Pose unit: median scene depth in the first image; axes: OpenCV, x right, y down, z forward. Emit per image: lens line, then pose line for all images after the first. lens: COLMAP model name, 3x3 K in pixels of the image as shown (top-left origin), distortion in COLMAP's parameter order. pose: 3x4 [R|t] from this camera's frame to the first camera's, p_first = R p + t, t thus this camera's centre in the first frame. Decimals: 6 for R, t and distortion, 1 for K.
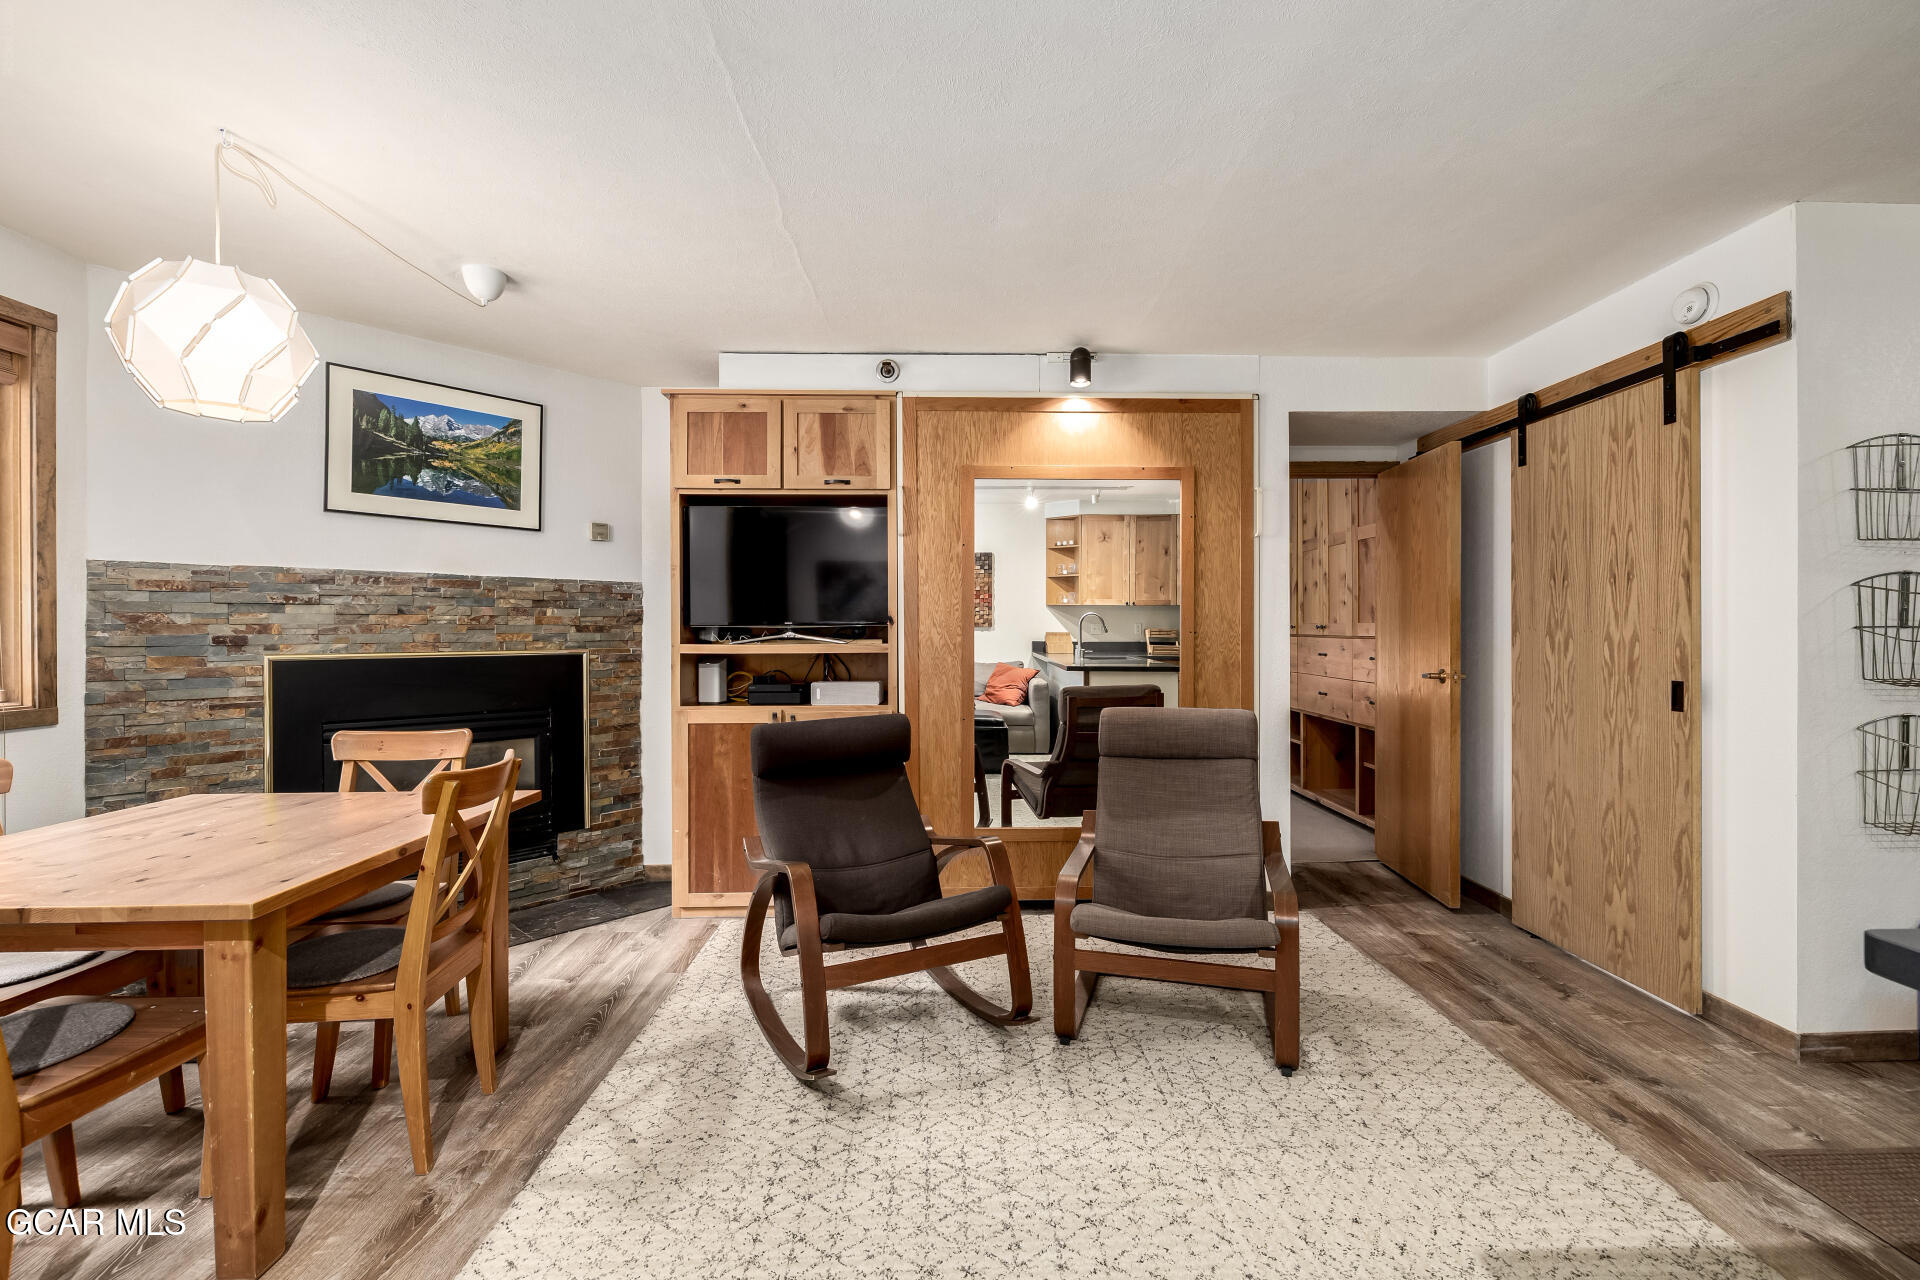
lens RADIAL K [[818.9, 0, 968.1], [0, 818.9, 631.4], [0, 0, 1]] dist [-0.001170, 0.001097]
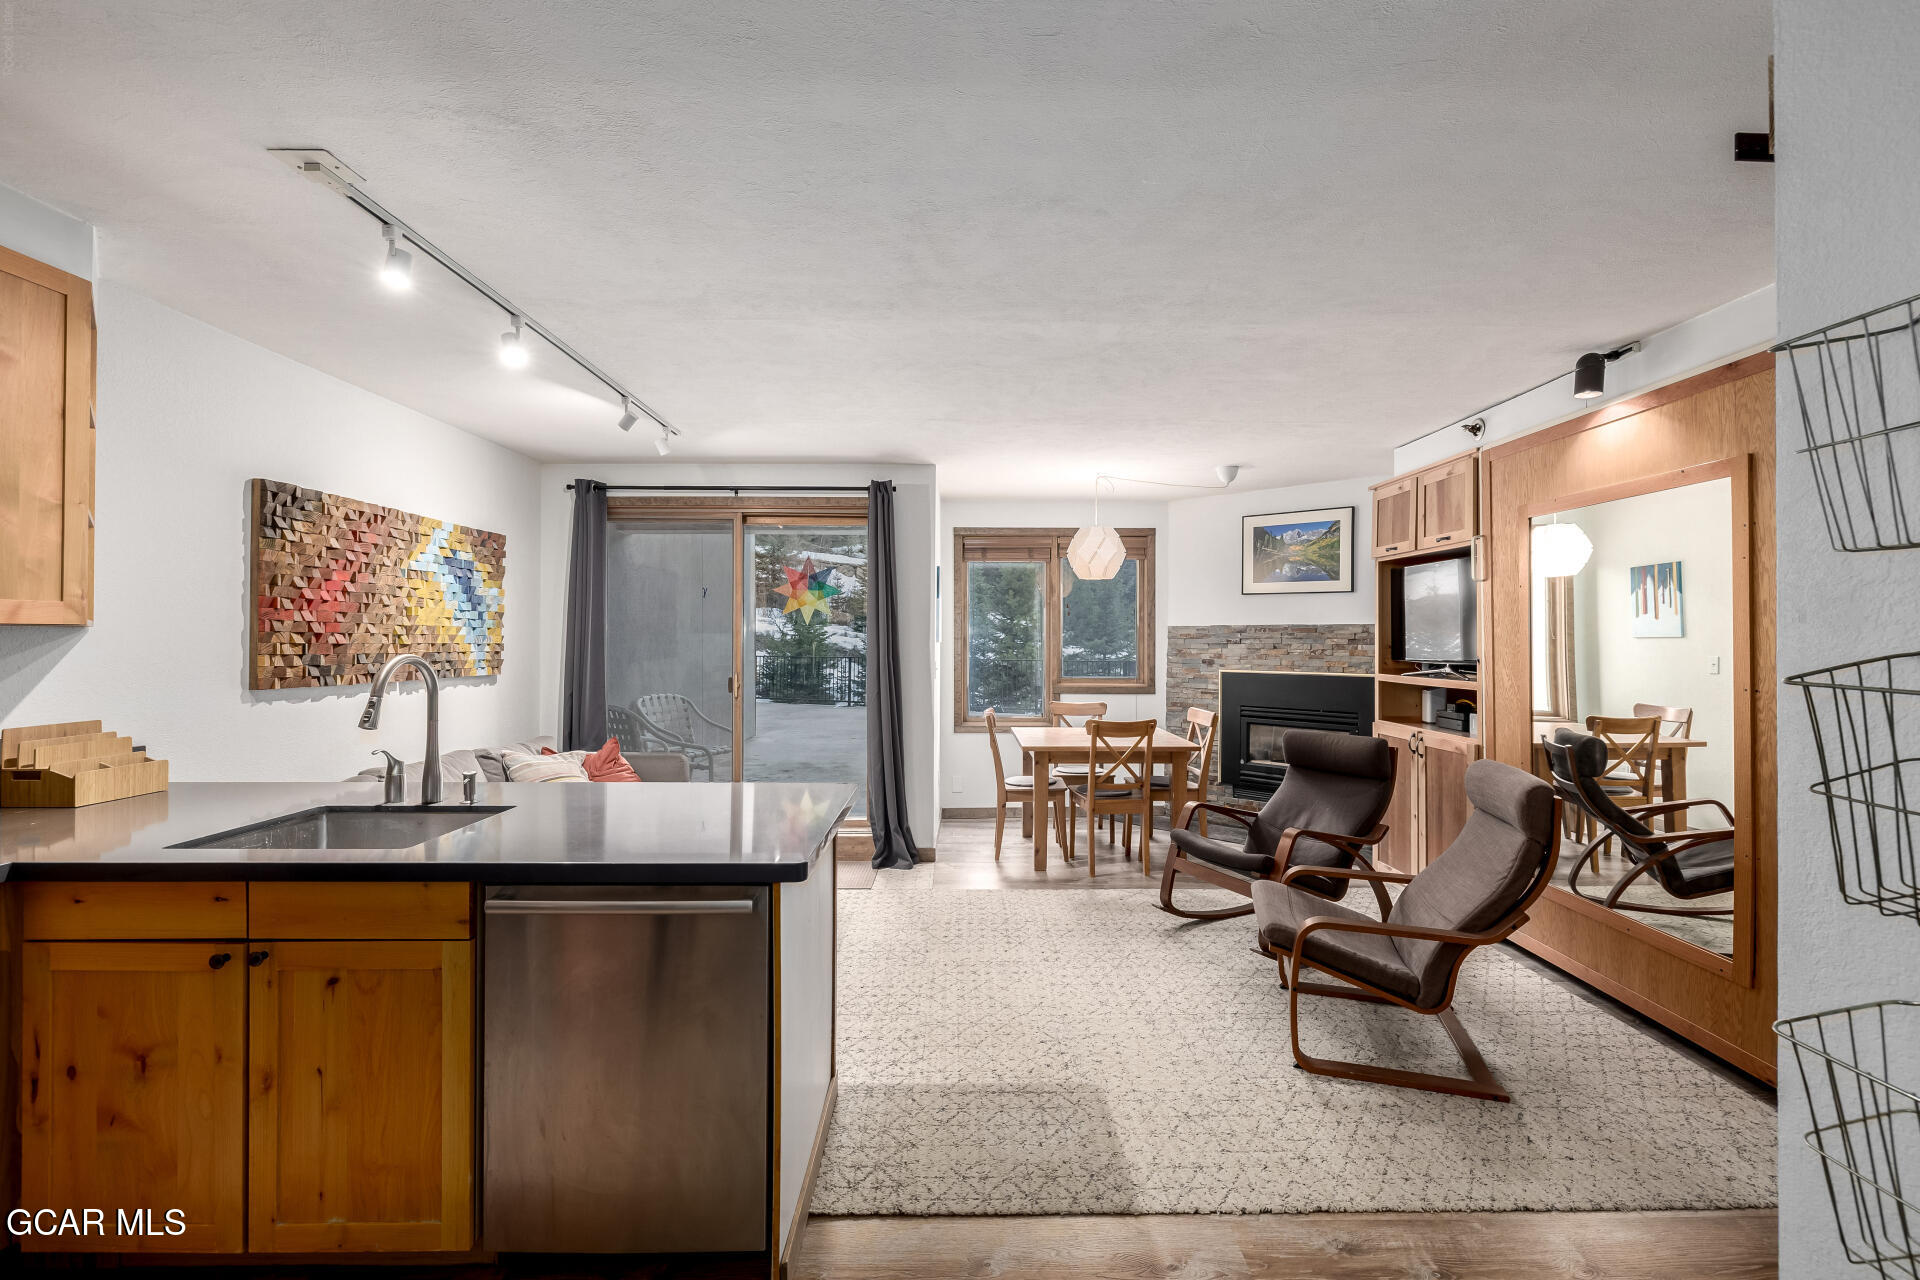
lens RADIAL K [[818.9, 0, 970.6], [0, 818.9, 630.8], [0, 0, 1]] dist [-0.001170, 0.001097]
pose [[-0.014841, -0.004978, -0.999877, 1.007083], [-0.002574, 0.999984, -0.004941, -0.046414], [0.999887, 0.002501, -0.014853, 0.354384]]
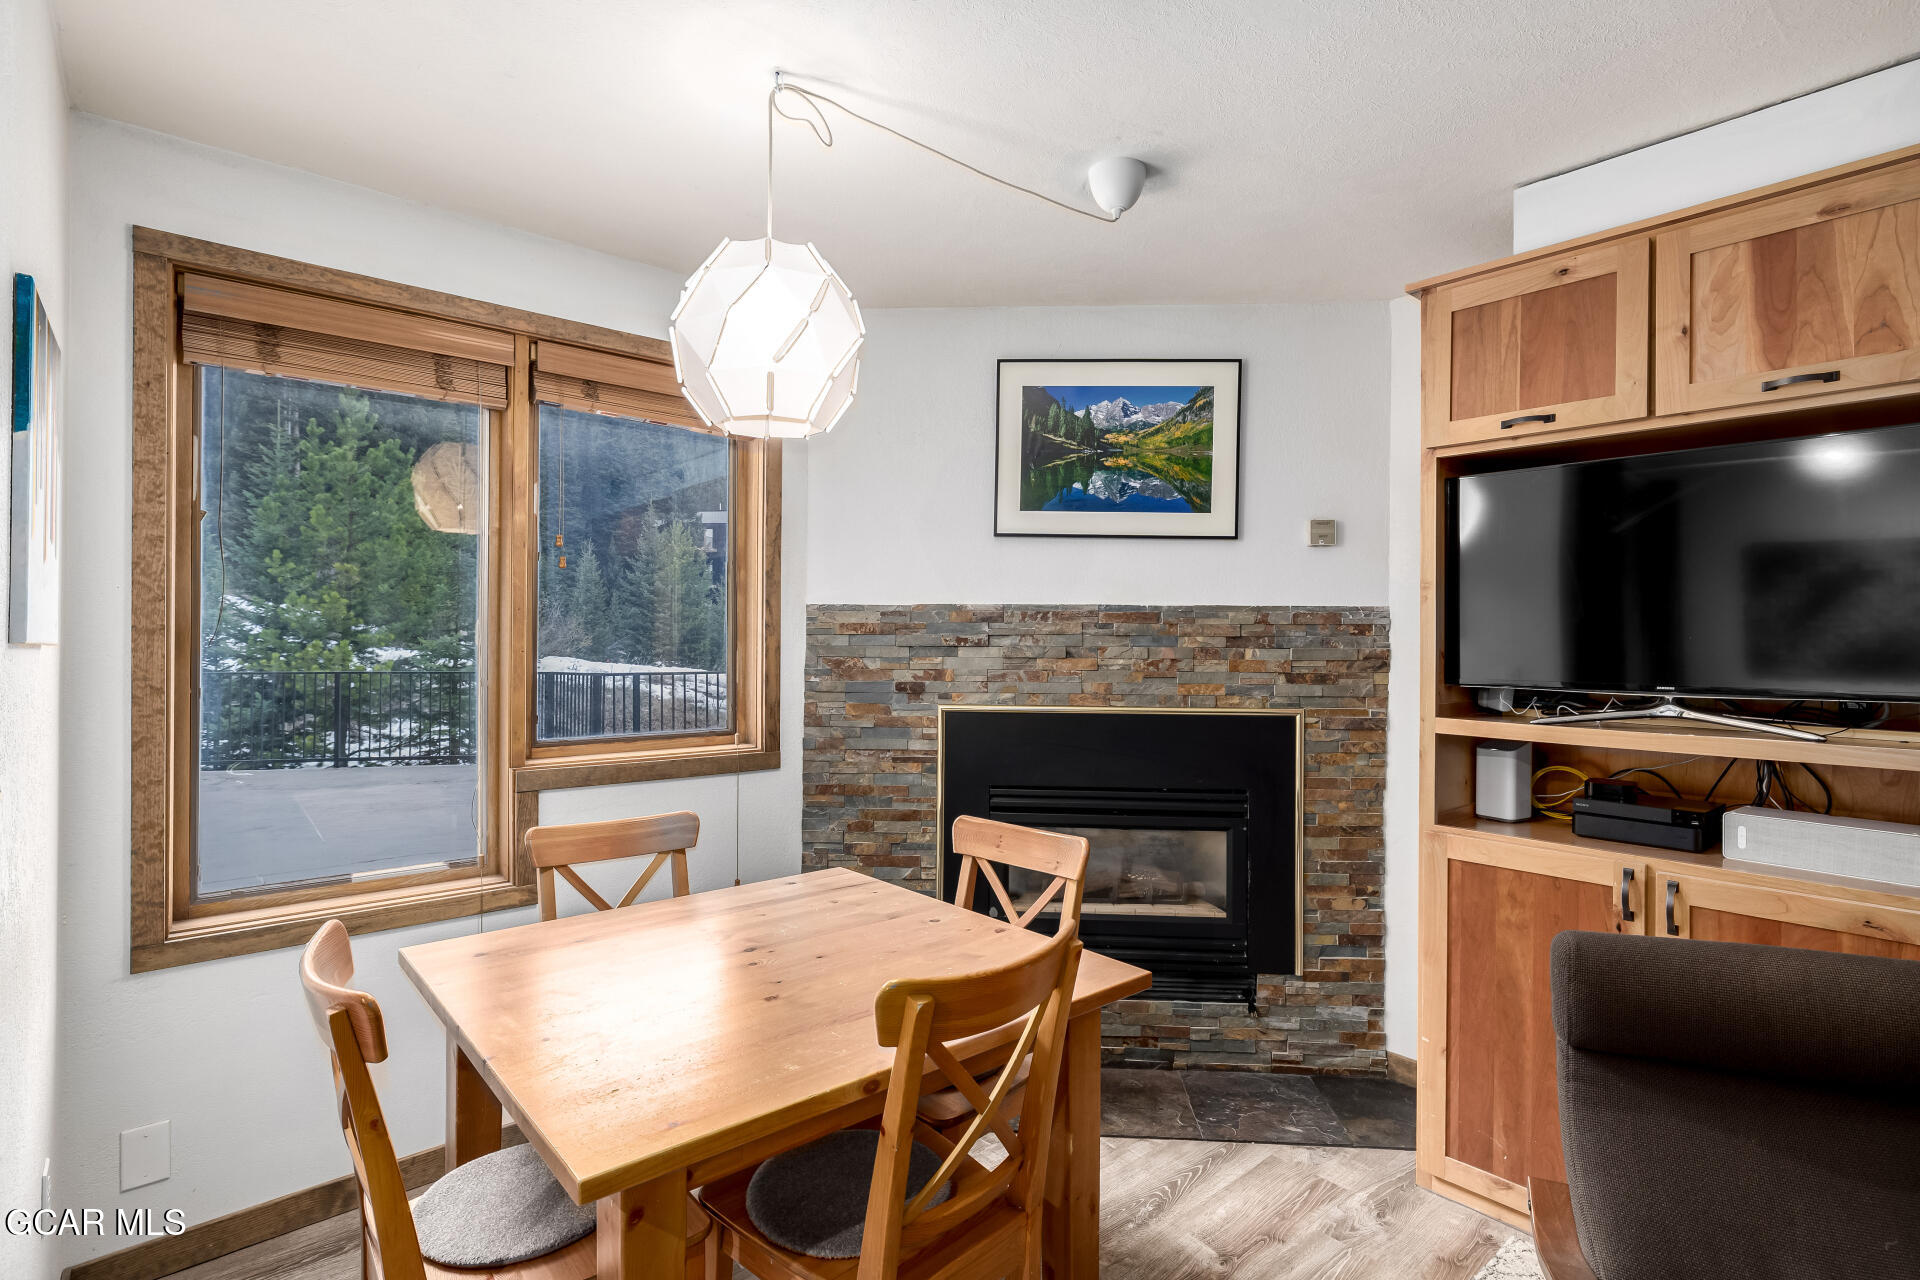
lens RADIAL K [[928.8, 0, 956.6], [0, 928.8, 636.3], [0, 0, 1]] dist [-0.003061, 0.000221]
pose [[0.630780, 0.006113, -0.775937, -0.057306], [-0.008738, 0.999962, 0.000774, -0.039274], [0.775912, 0.006292, 0.630810, 0.325344]]
